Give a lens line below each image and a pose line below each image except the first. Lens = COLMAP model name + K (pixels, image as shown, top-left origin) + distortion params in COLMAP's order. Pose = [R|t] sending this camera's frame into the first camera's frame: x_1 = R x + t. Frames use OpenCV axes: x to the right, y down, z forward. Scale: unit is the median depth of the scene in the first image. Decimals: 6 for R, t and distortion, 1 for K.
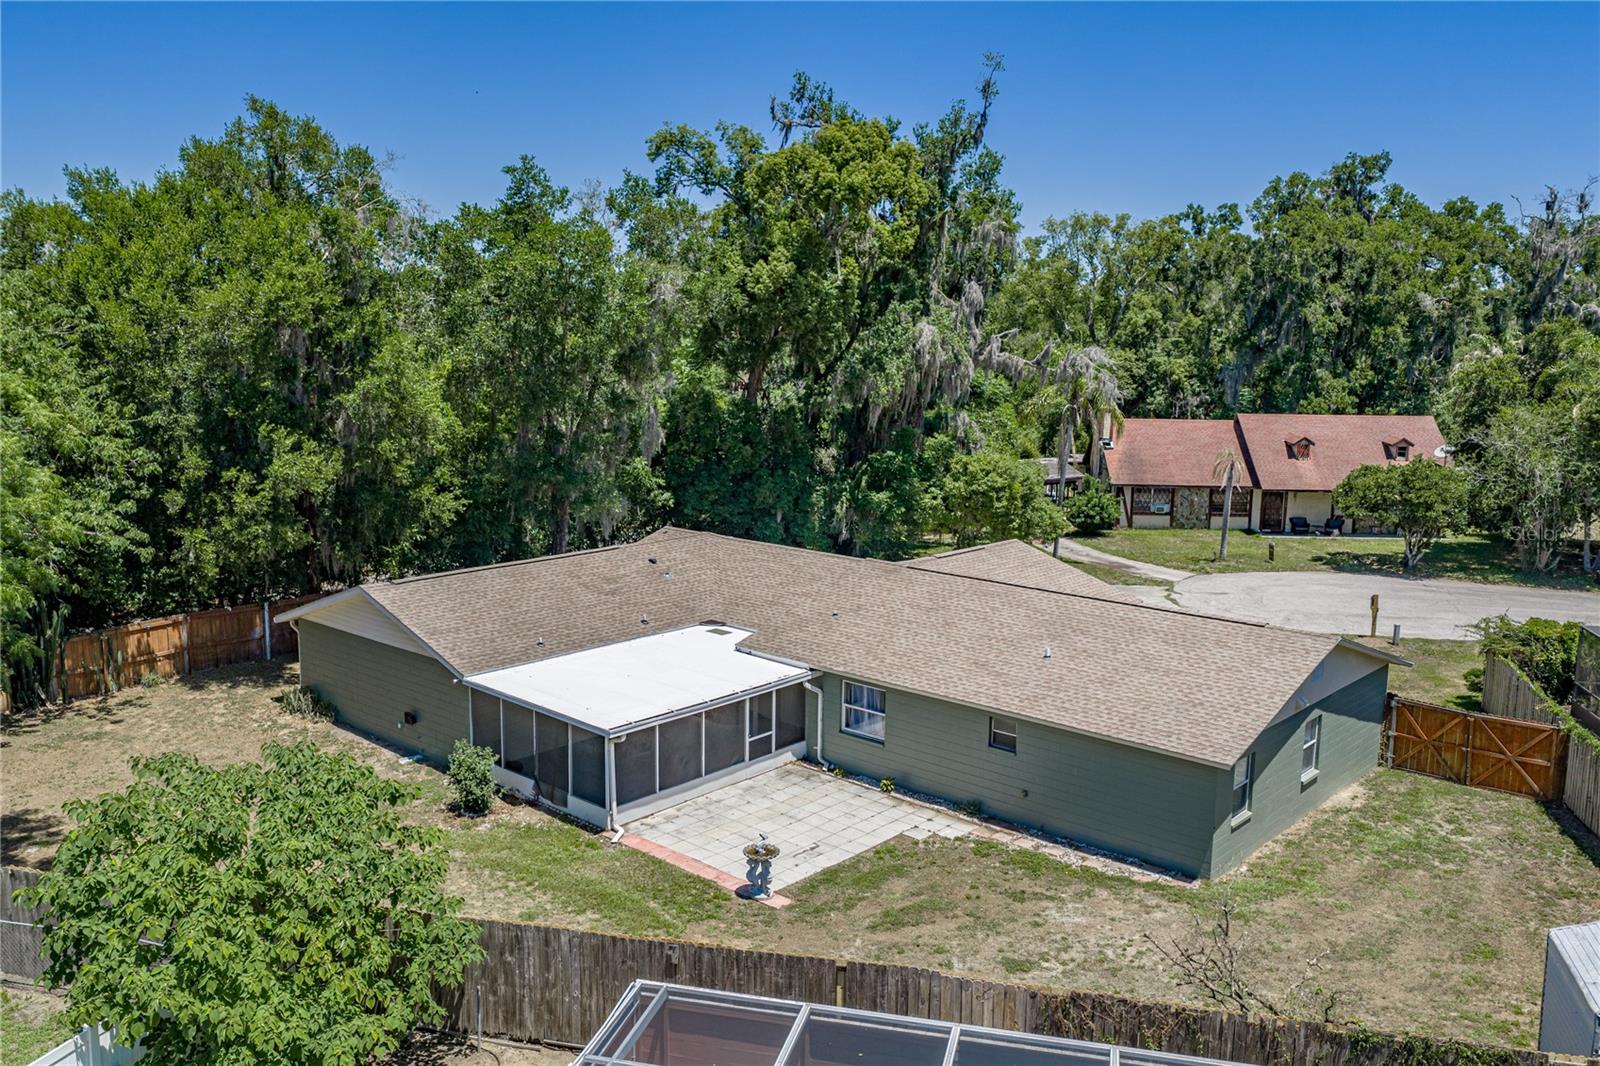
lens RADIAL K [[1329.9, 0, 803.2], [0, 1329.9, 537.4], [0, 0, 1]] dist [0.053083, -0.049277]
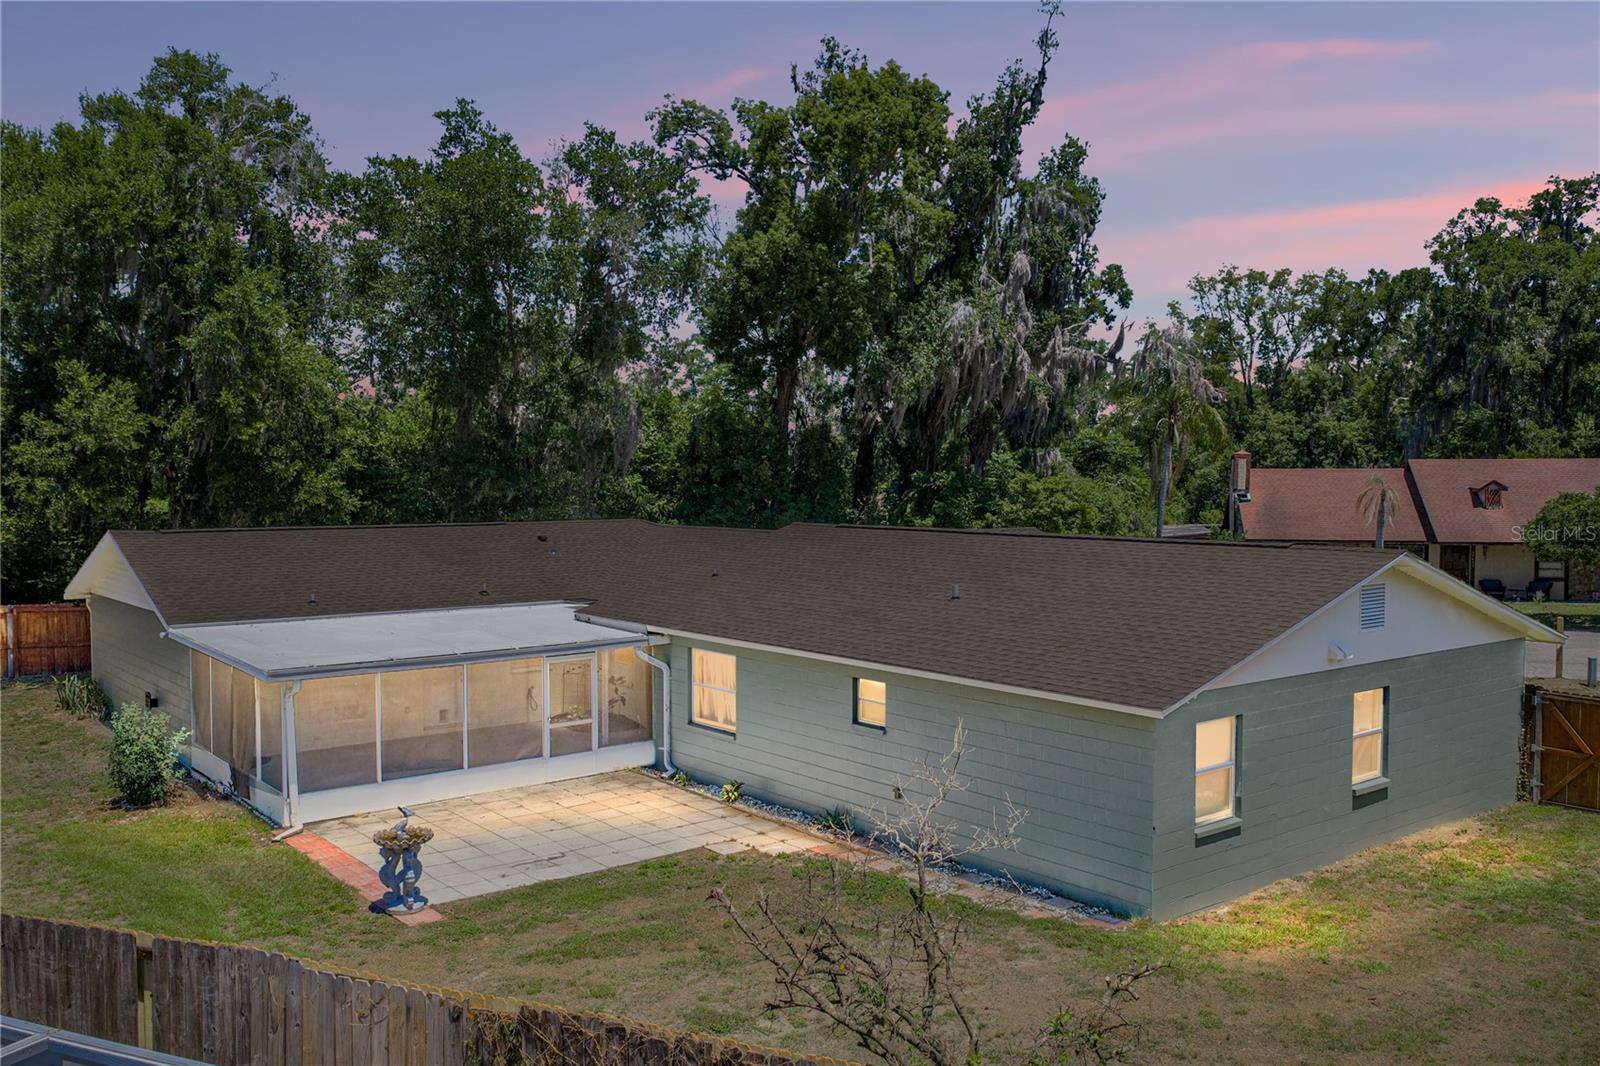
lens RADIAL K [[1320.6, 0, 793.0], [0, 1320.6, 540.4], [0, 0, 1]] dist [0.058922, -0.066954]
pose [[0.985711, -0.004617, -0.168385, 0.126457], [-0.014945, 0.993285, -0.114720, 0.081298], [0.167784, 0.115597, 0.979023, 0.195263]]
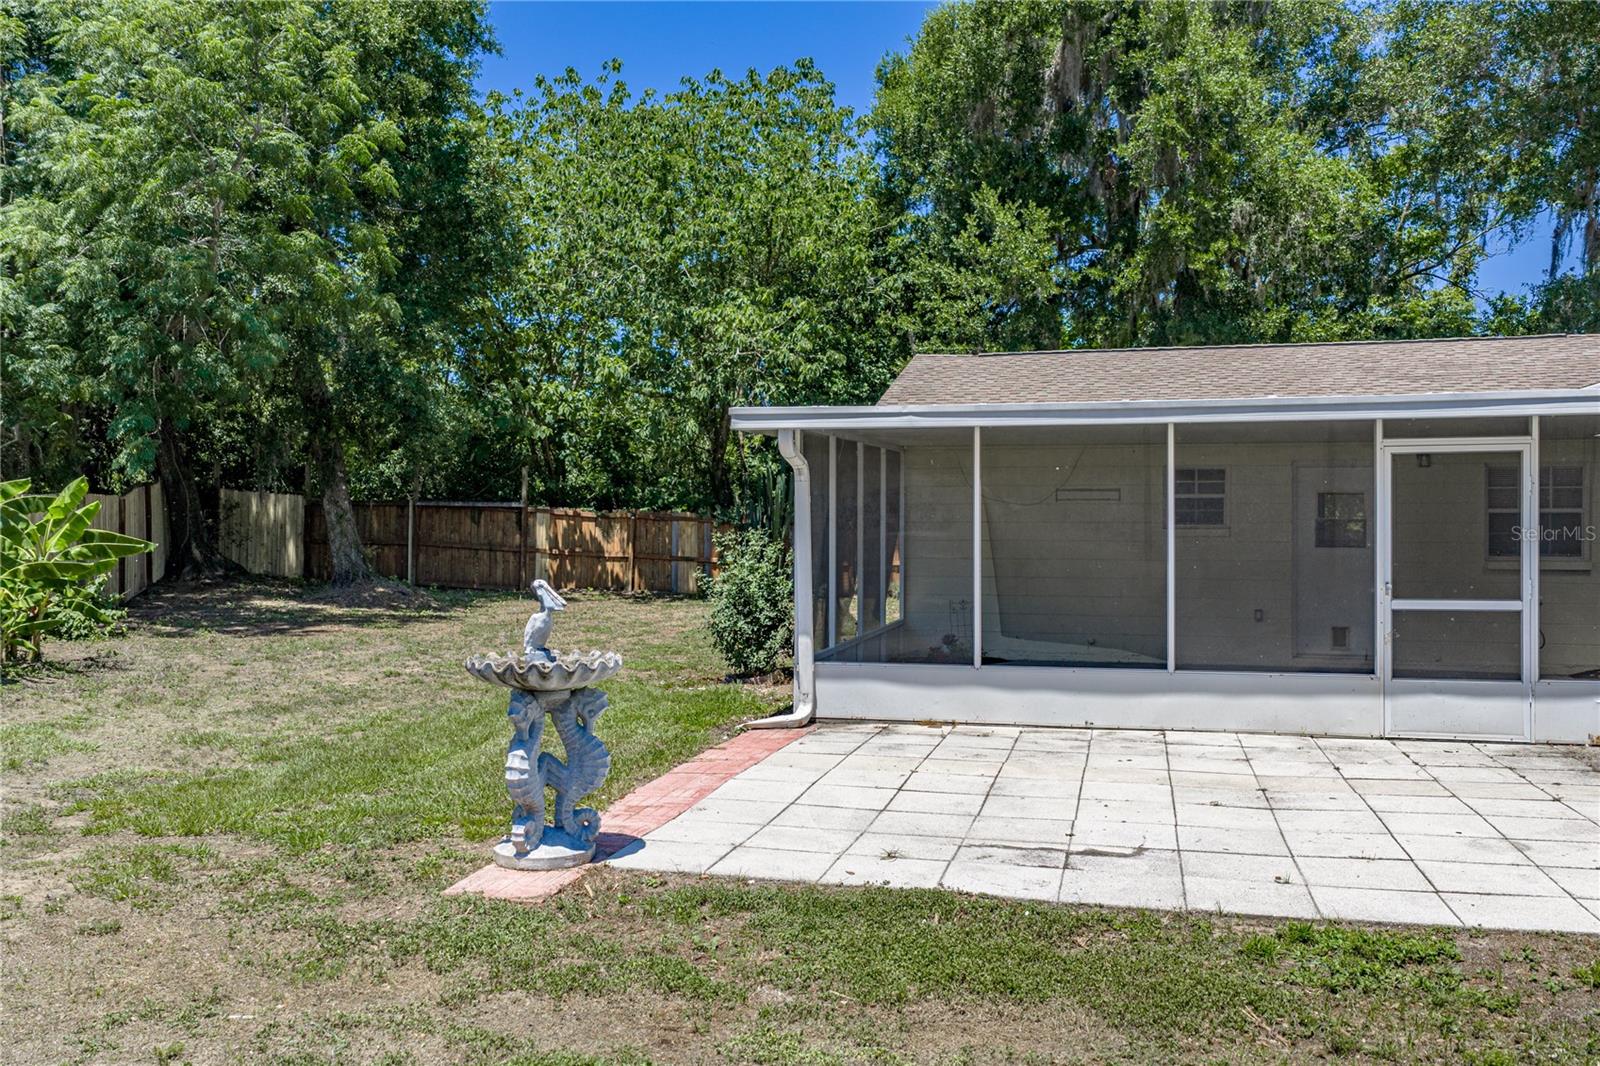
lens RADIAL K [[1330.3, 0, 801.6], [0, 1330.3, 541.5], [0, 0, 1]] dist [0.034498, 0.003741]
pose [[0.470836, -0.009164, -0.882173, 0.099129], [-0.139851, 0.986527, -0.084889, 0.111734], [0.871066, 0.163342, 0.463211, 0.455186]]
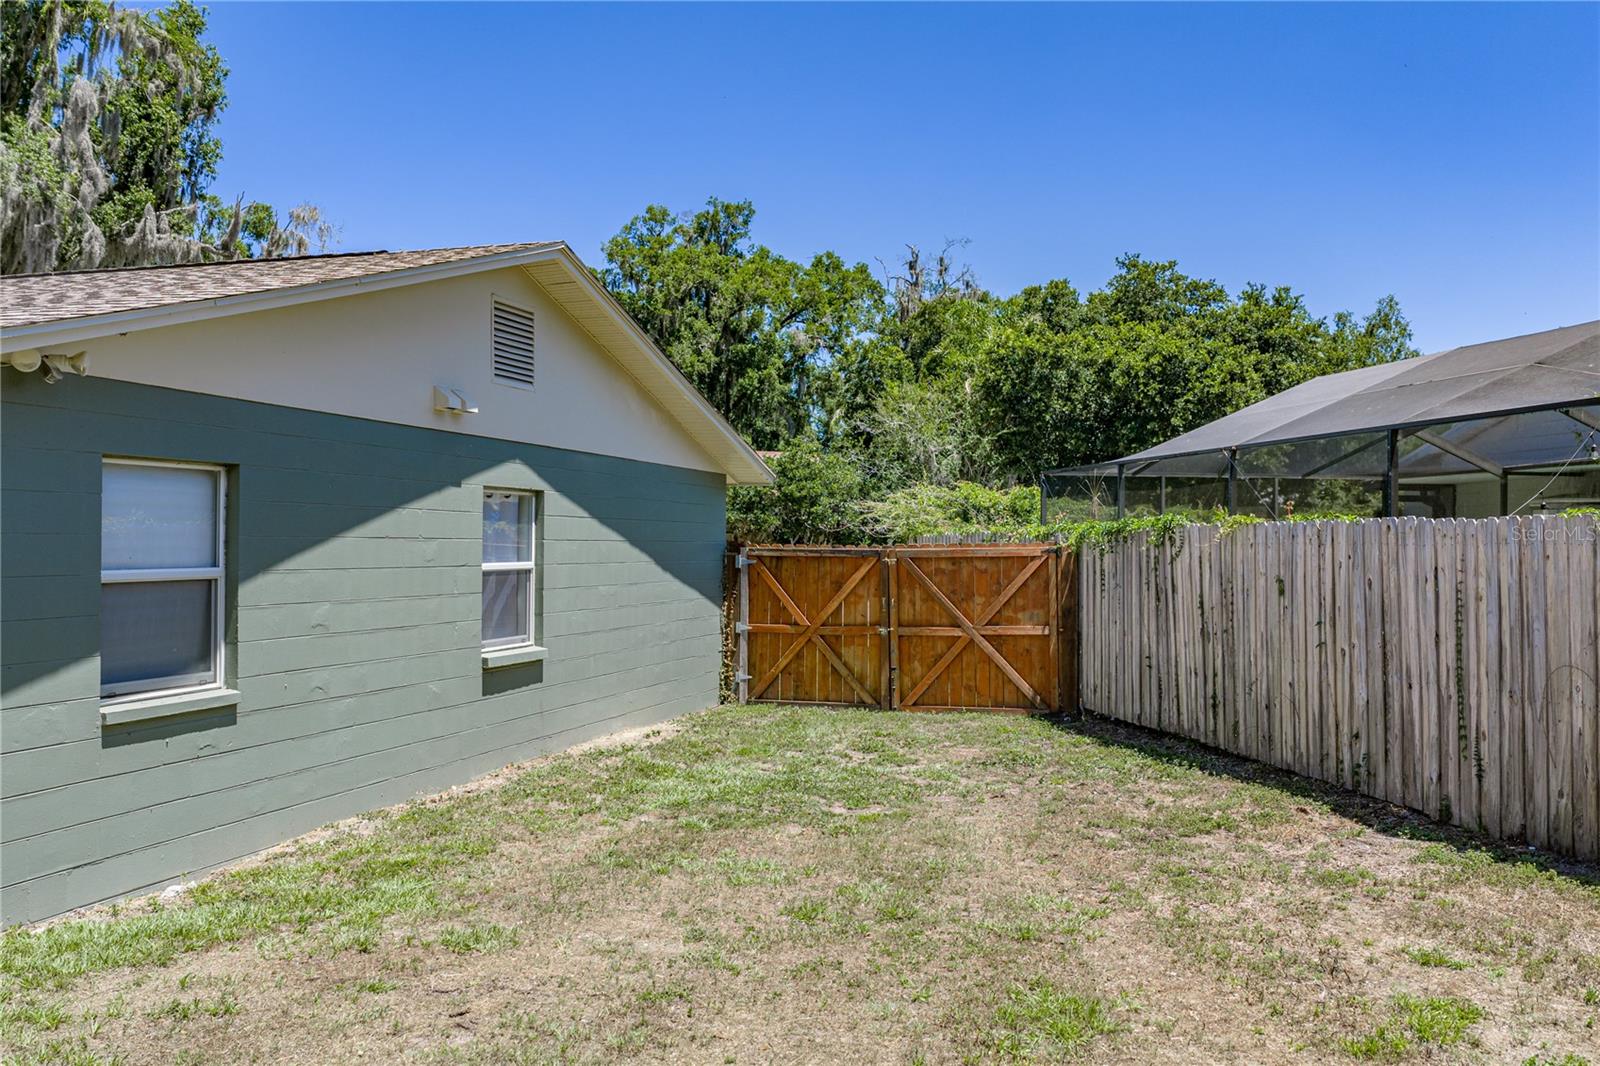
lens RADIAL K [[1329.9, 0, 803.2], [0, 1329.9, 537.4], [0, 0, 1]] dist [0.053083, -0.049277]
pose [[0.914008, -0.008070, 0.405615, 0.175346], [0.074313, 0.986216, -0.147834, 0.119207], [-0.398832, 0.165264, 0.902010, 0.369222]]
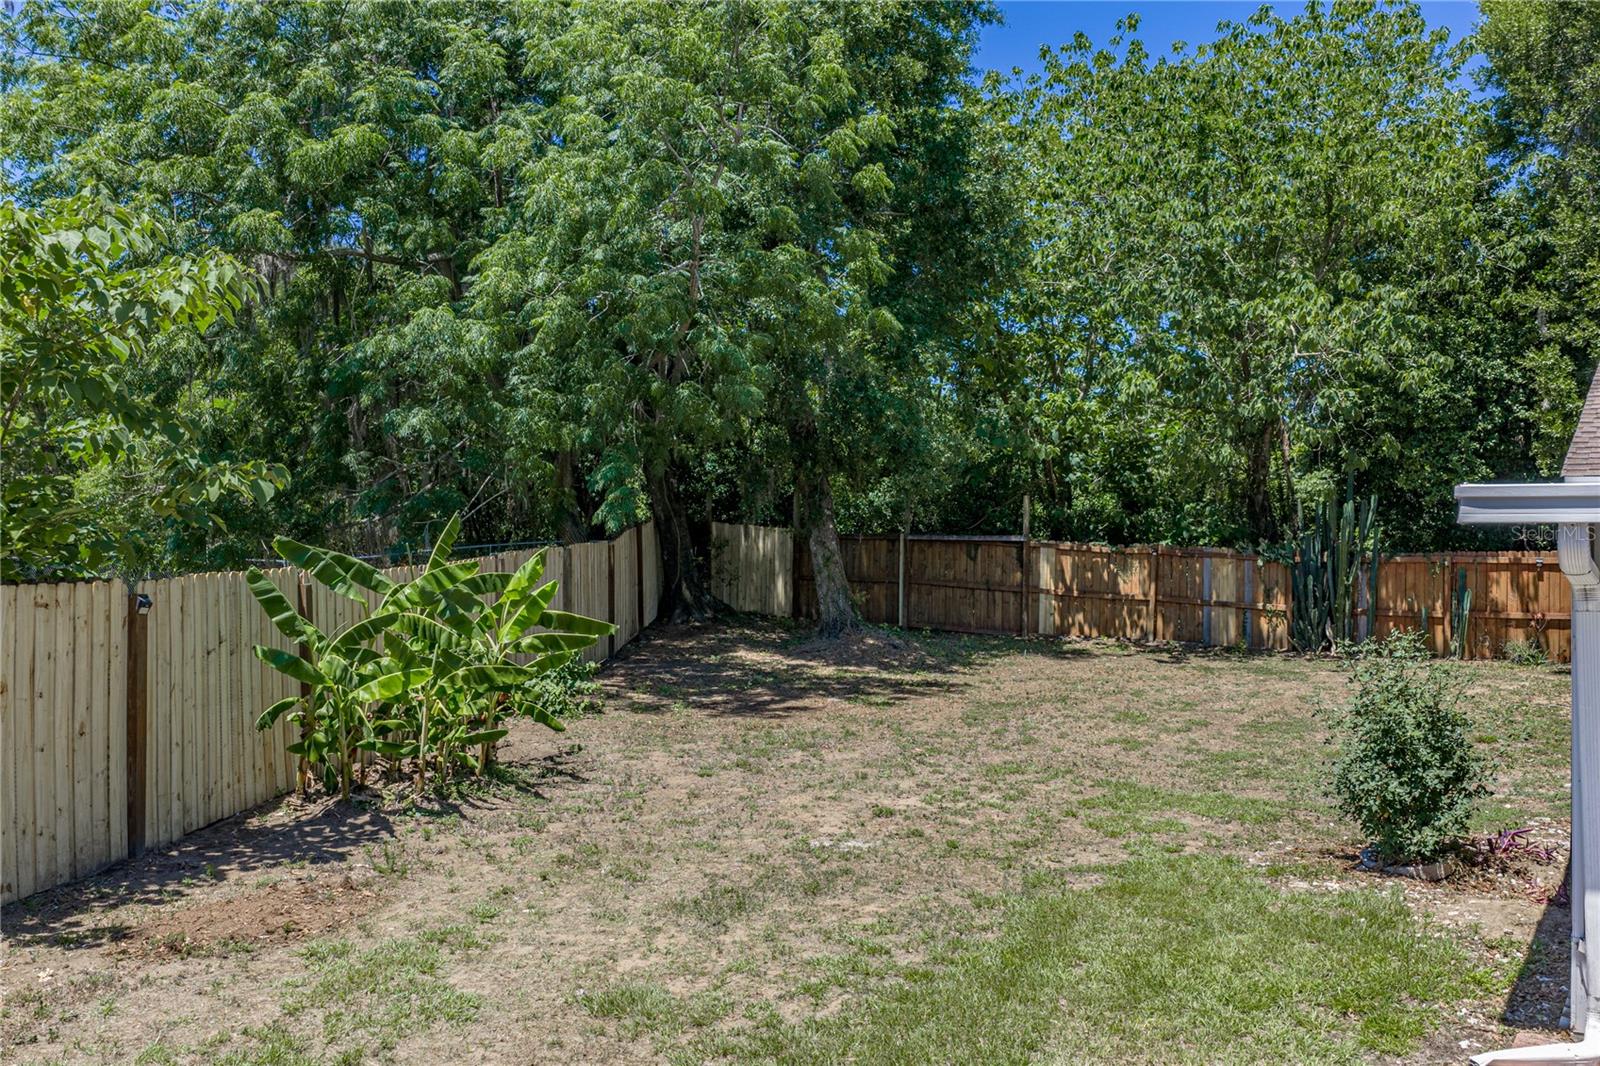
lens RADIAL K [[1329.9, 0, 803.2], [0, 1329.9, 537.4], [0, 0, 1]] dist [0.053083, -0.049277]
pose [[0.132742, -0.010998, -0.991090, 0.024481], [-0.158681, 0.986805, -0.032204, 0.093584], [0.978366, 0.161542, 0.129245, 0.467113]]
